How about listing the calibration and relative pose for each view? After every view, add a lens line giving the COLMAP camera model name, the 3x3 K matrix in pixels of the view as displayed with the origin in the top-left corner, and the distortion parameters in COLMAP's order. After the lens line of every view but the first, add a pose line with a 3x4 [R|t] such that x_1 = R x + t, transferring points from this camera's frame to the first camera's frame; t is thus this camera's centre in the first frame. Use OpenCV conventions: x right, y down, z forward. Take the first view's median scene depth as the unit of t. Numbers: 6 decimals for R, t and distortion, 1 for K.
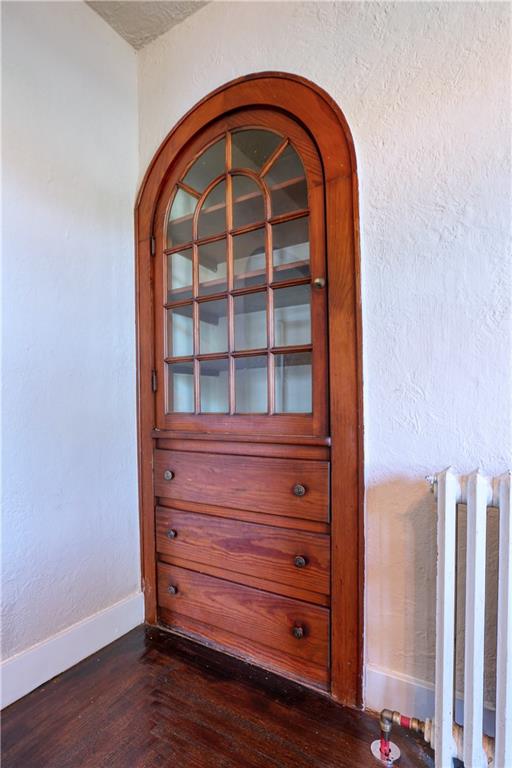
lens RADIAL K [[343.6, 0, 253.6], [0, 343.6, 373.7], [0, 0, 1]] dist [-0.039740, 0.000067]
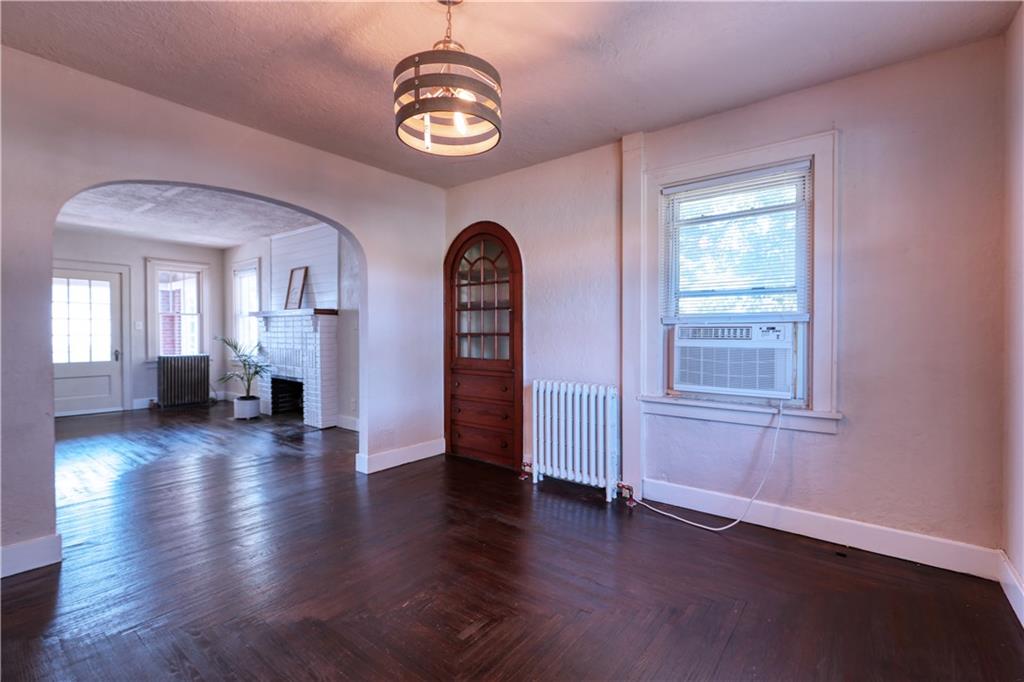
lens RADIAL K [[458.1, 0, 511.4], [0, 458.1, 334.3], [0, 0, 1]] dist [-0.039740, 0.000067]
pose [[0.981028, 0.028254, -0.191796, 0.711677], [-0.018041, 0.998335, 0.054791, -0.220947], [0.193024, -0.050291, 0.979904, -1.986170]]
